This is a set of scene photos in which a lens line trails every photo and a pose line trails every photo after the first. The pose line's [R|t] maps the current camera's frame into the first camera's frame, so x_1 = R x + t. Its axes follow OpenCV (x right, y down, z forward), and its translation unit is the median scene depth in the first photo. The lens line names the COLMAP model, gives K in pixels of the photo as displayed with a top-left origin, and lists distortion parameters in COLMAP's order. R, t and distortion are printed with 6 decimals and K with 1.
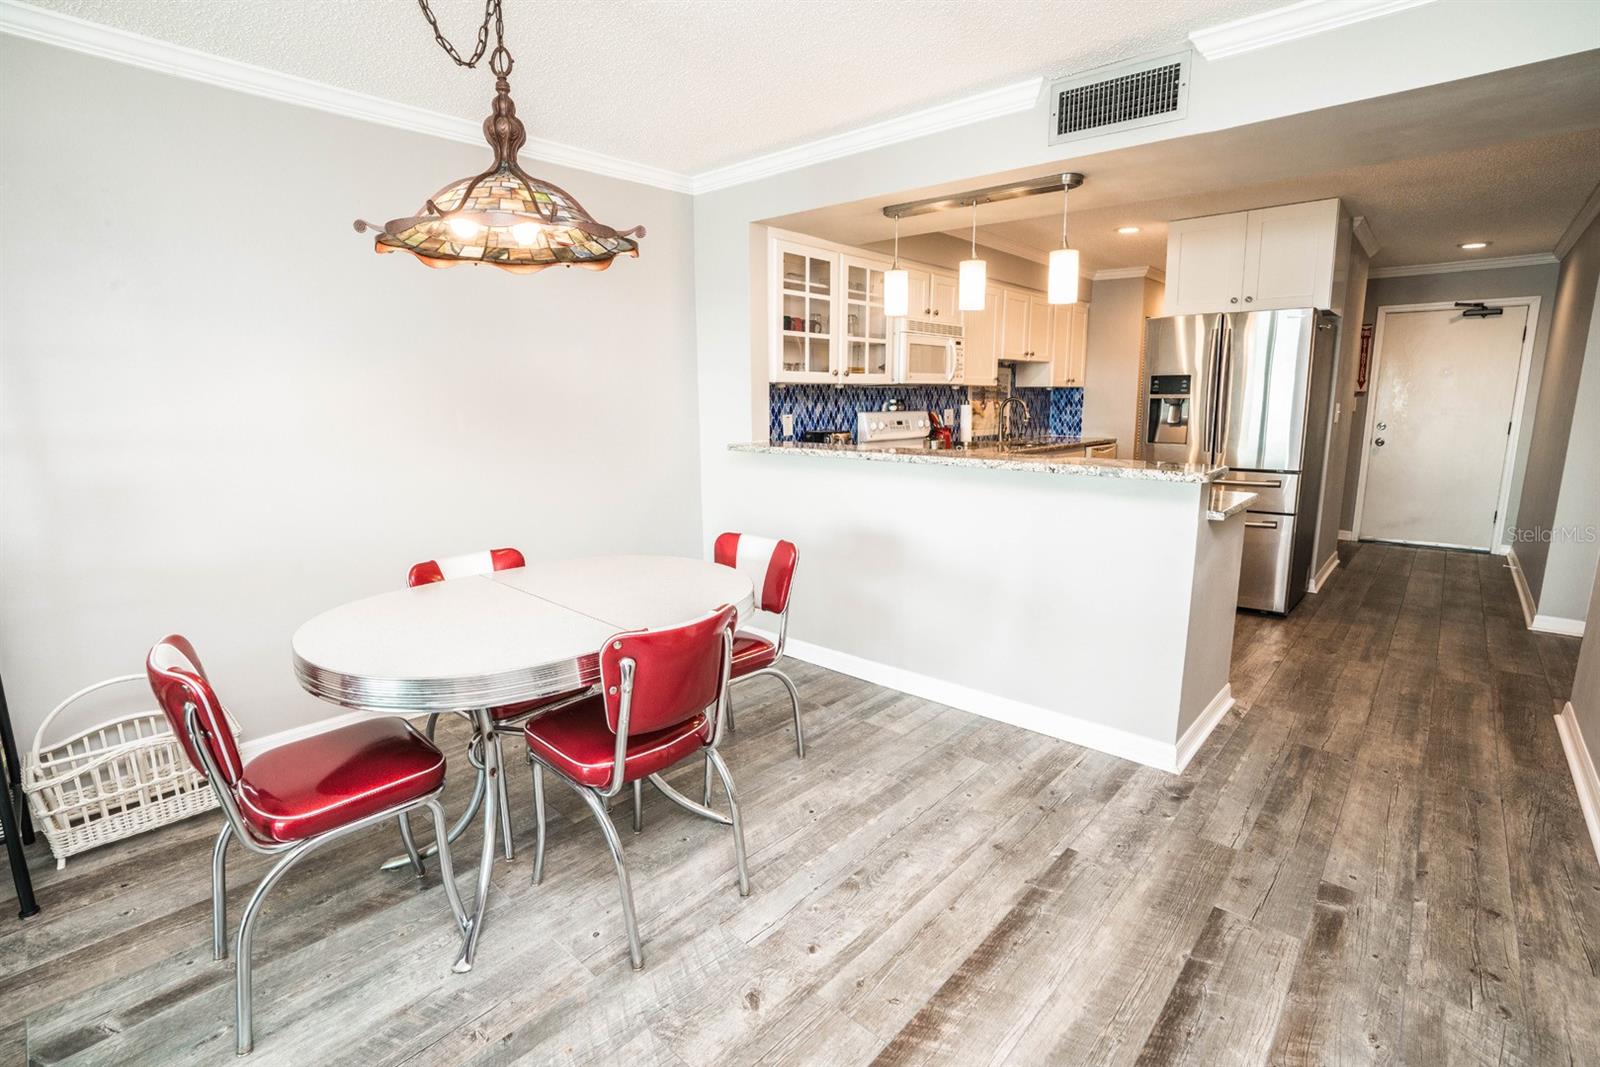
lens RADIAL K [[741.9, 0, 801.2], [0, 741.9, 530.5], [0, 0, 1]] dist [-0.070763, 0.027953]
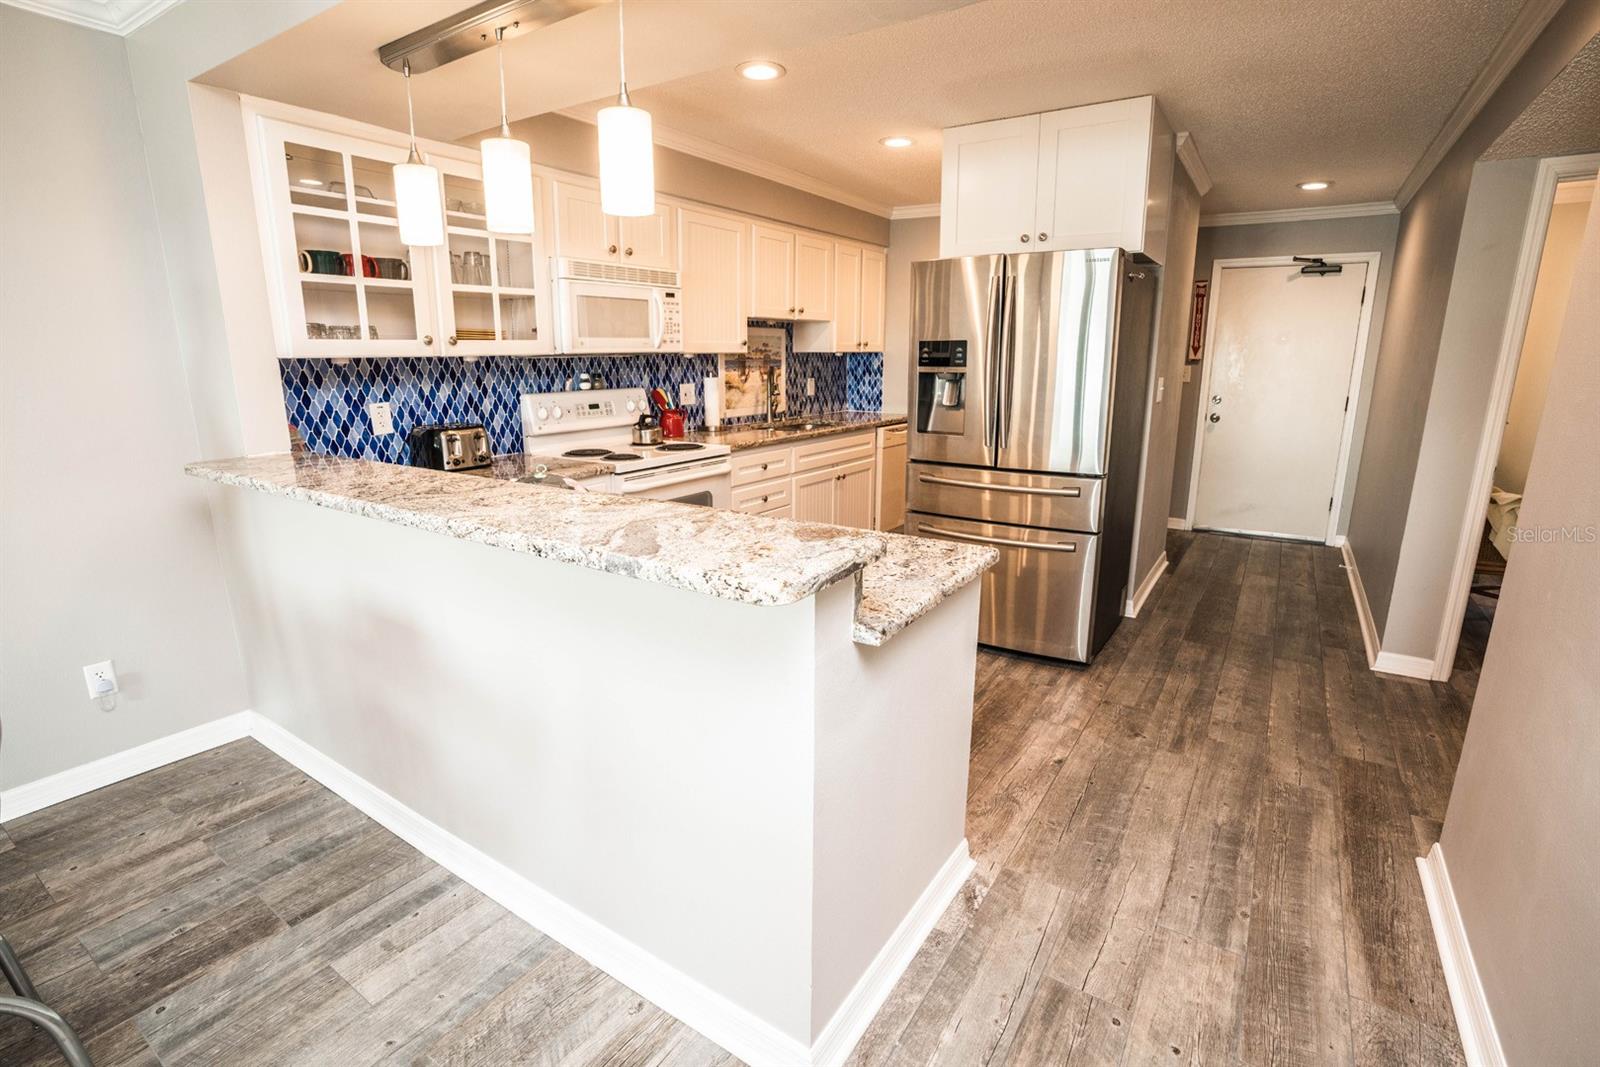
lens RADIAL K [[745.1, 0, 802.2], [0, 745.1, 531.3], [0, 0, 1]] dist [-0.080911, 0.035950]
pose [[0.988248, -0.030413, 0.149801, 0.247568], [0.022014, 0.998108, 0.057407, -0.067102], [-0.151264, -0.053435, 0.987048, 0.276030]]
